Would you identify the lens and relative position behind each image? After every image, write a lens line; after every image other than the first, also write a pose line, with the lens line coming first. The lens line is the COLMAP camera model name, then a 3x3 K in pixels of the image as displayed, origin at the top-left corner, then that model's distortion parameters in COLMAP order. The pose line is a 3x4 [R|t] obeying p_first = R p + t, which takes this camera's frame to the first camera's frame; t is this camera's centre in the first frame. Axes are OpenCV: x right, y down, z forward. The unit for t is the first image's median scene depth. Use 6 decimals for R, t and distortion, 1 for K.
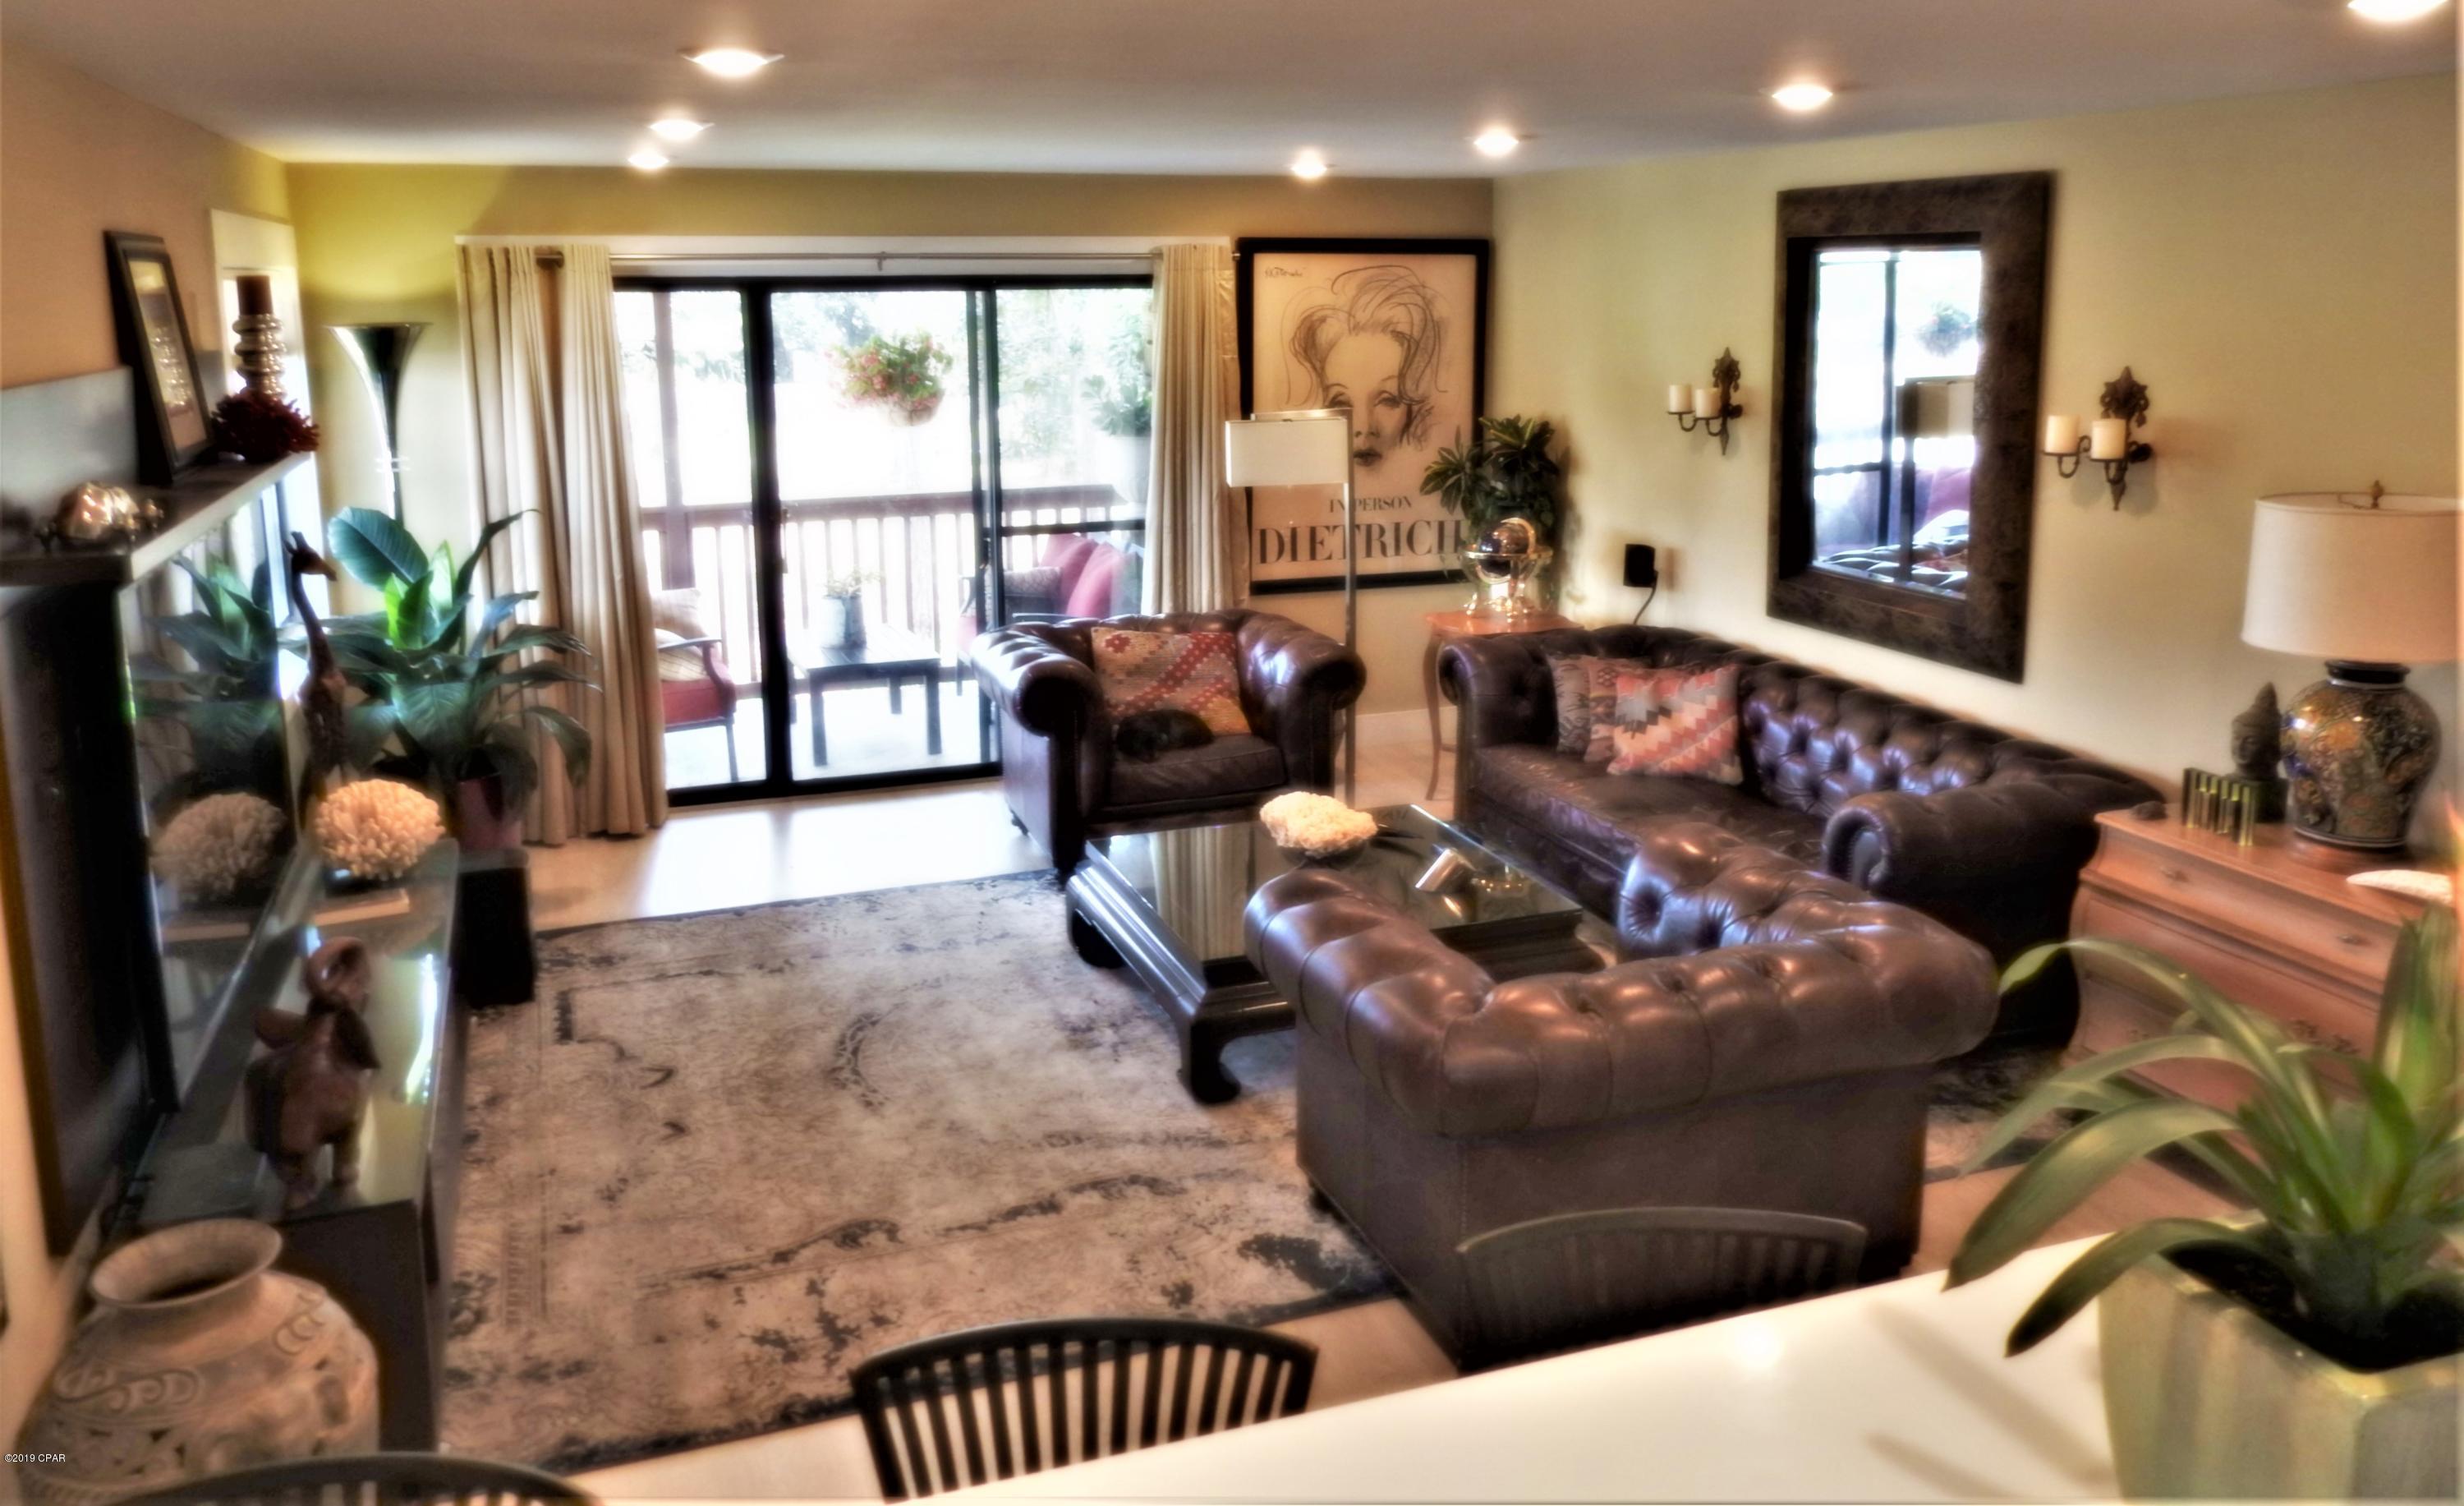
lens RADIAL K [[1861.4, 0, 1239.4], [0, 1861.4, 583.8], [0, 0, 1]] dist [-0.008148, -0.000894]
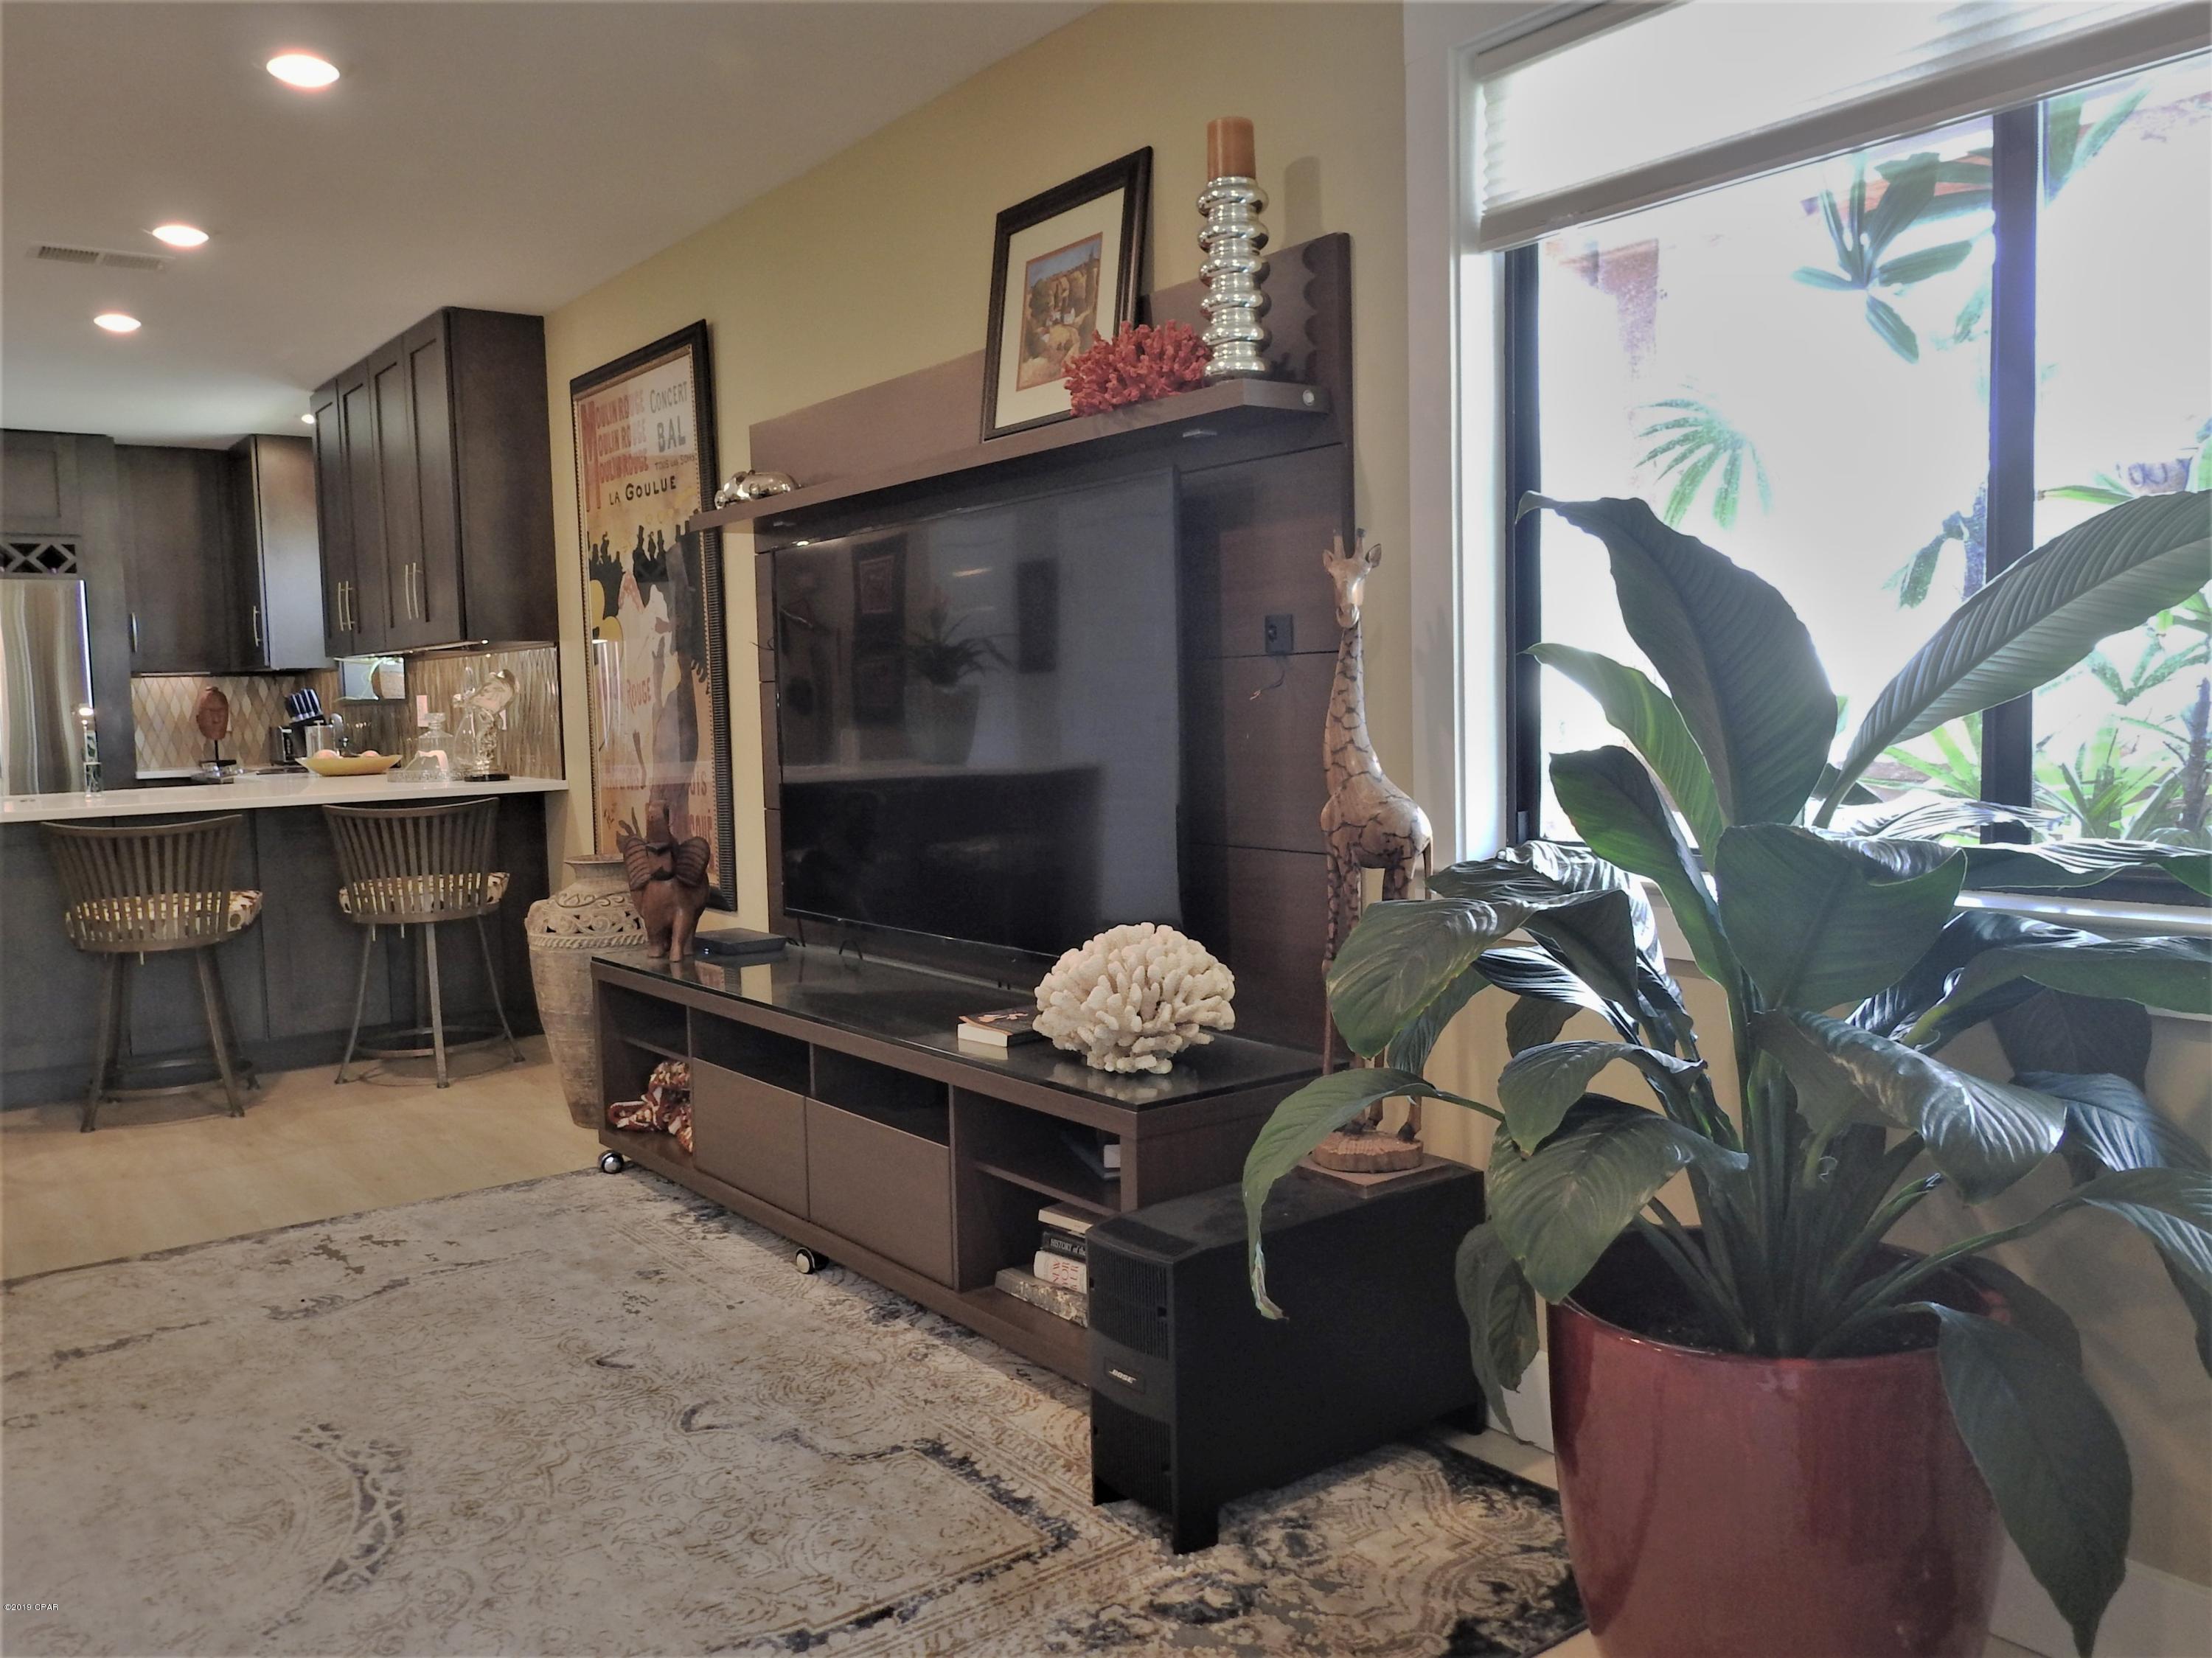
lens RADIAL K [[1736.7, 0, 1106.0], [0, 1736.7, 829.0], [0, 0, 1]] dist [-0.000744, 0.003584]
pose [[-0.958135, 0.058148, -0.280349, -0.236485], [-0.009642, 0.972052, 0.234569, -0.052184], [0.286153, 0.227452, -0.930796, 1.247521]]
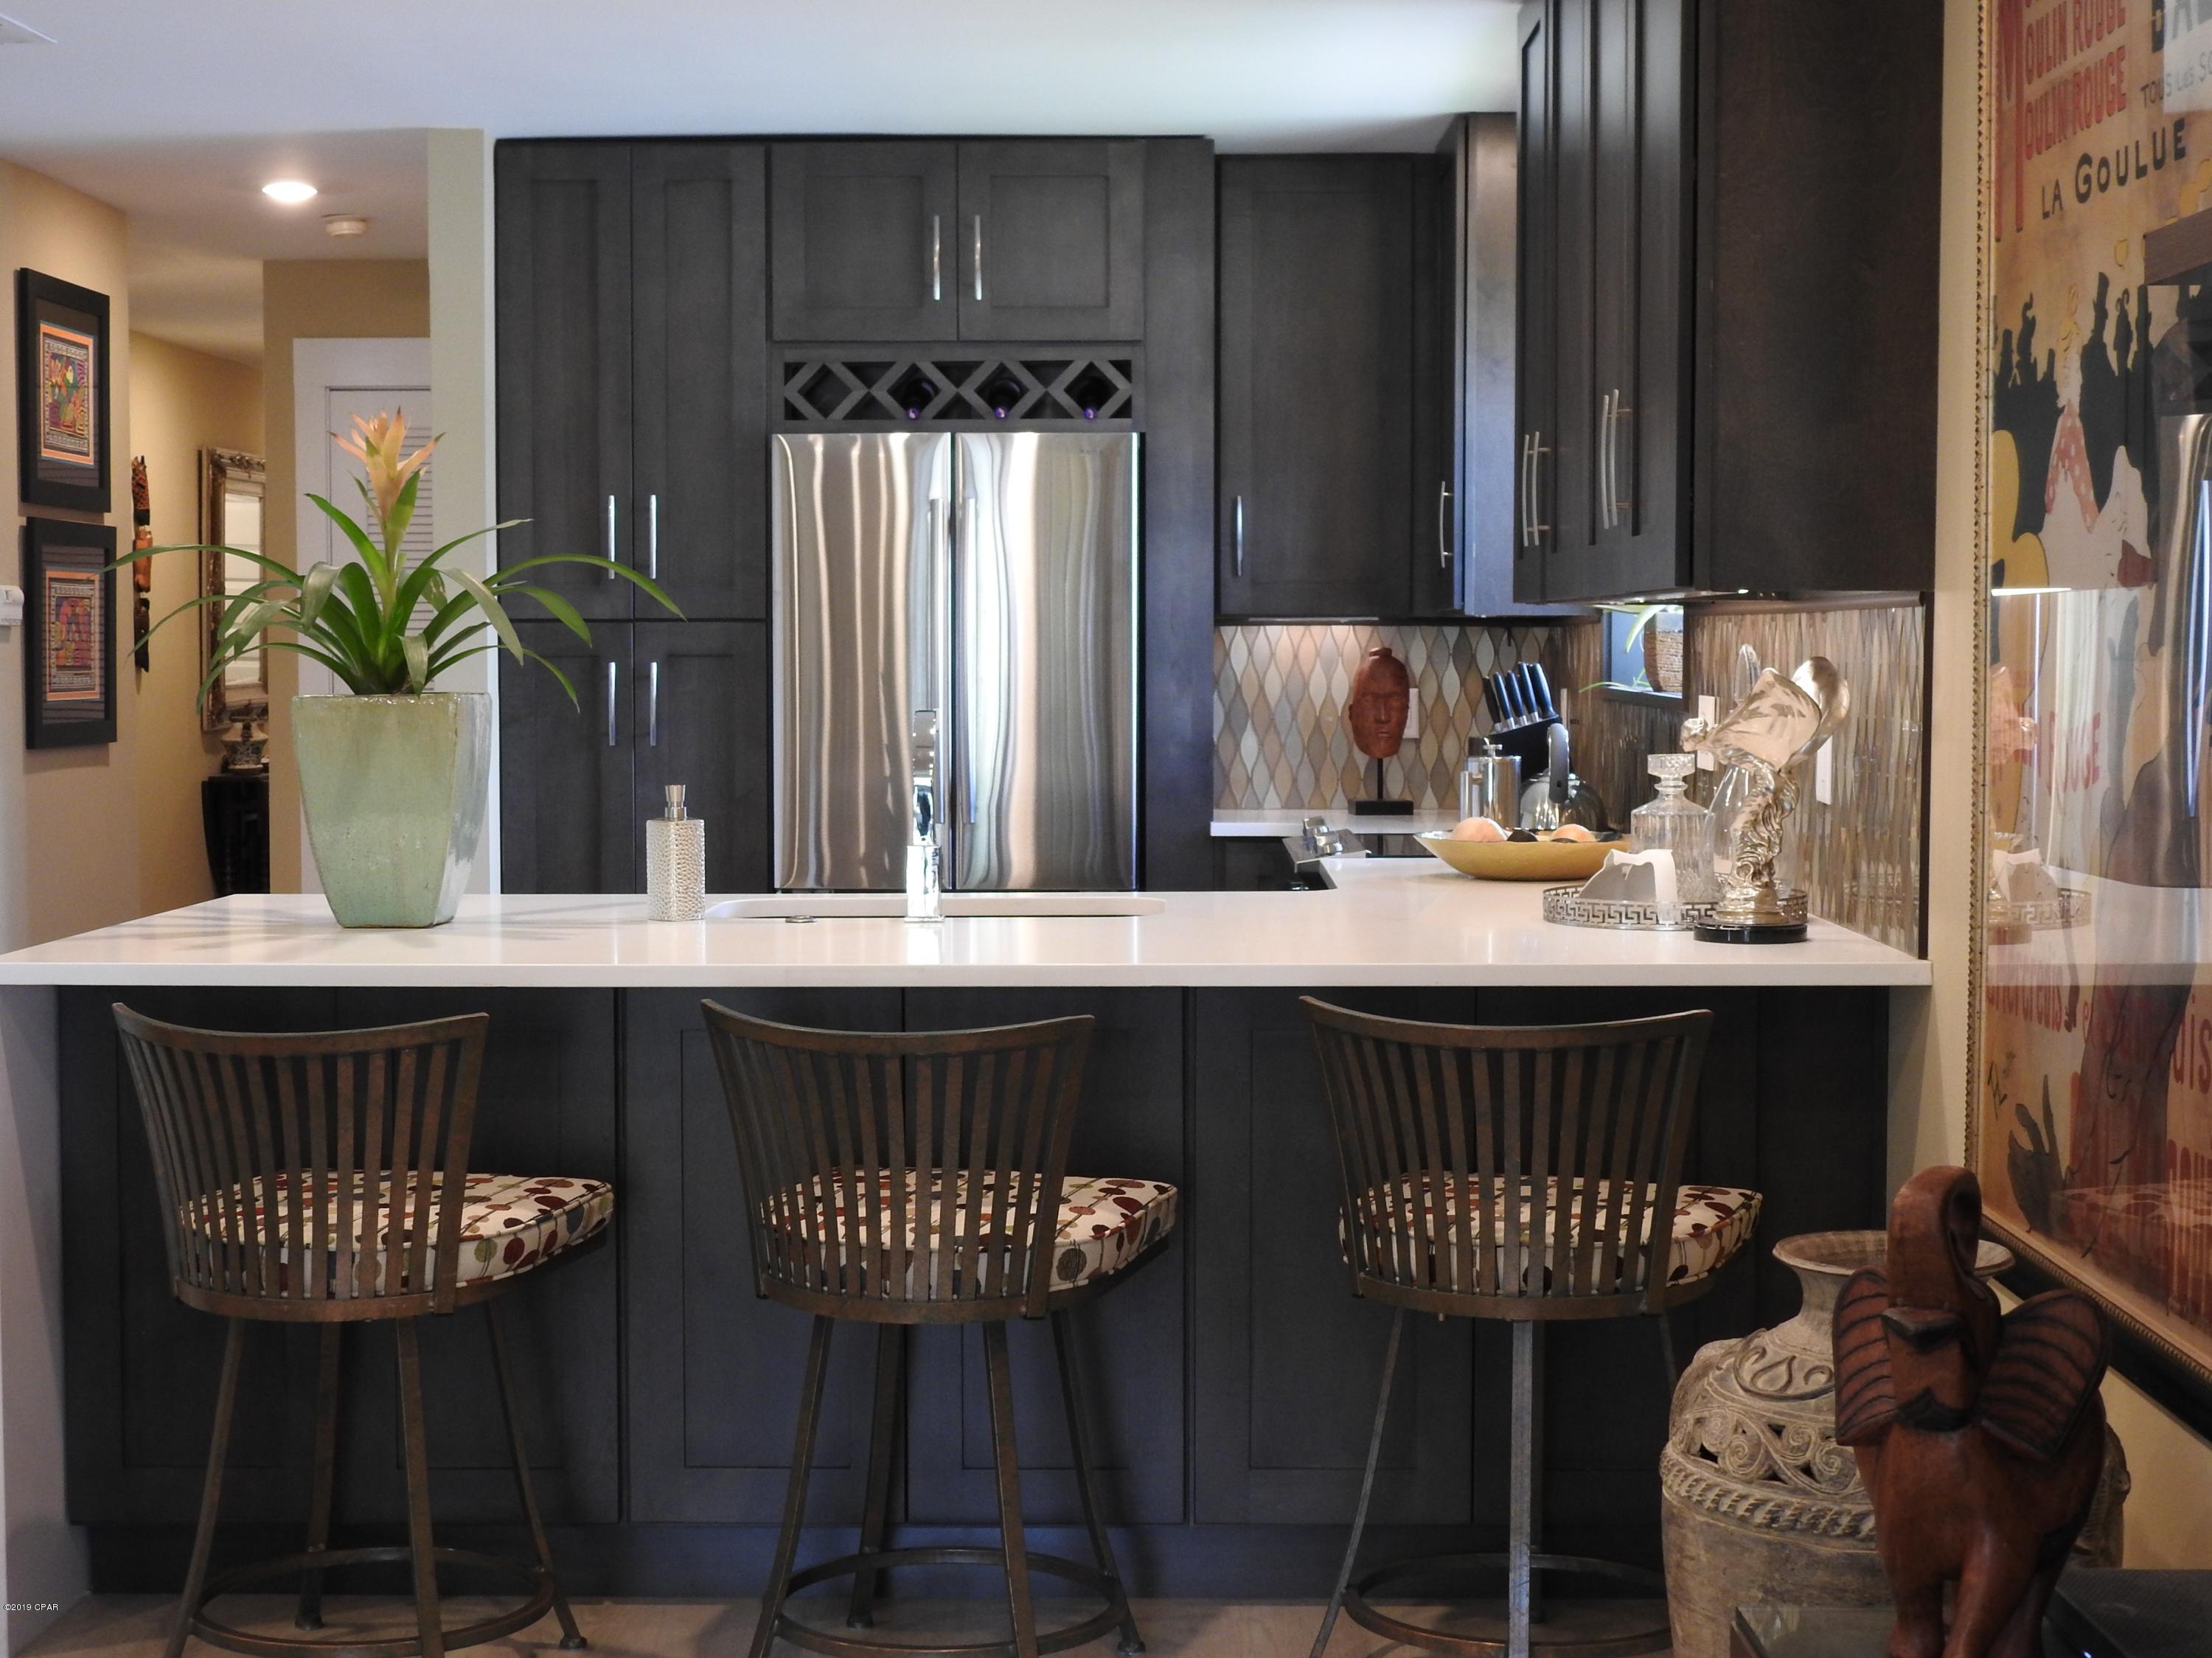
lens RADIAL K [[3362.8, 0, 1106.0], [0, 3362.8, 829.0], [0, 0, 1]] dist [0.004505, 0.053319]
pose [[-0.934765, -0.008455, 0.355165, -0.312196], [0.067671, 0.977176, 0.201366, -0.028443], [-0.348761, 0.212265, -0.912858, 0.944975]]
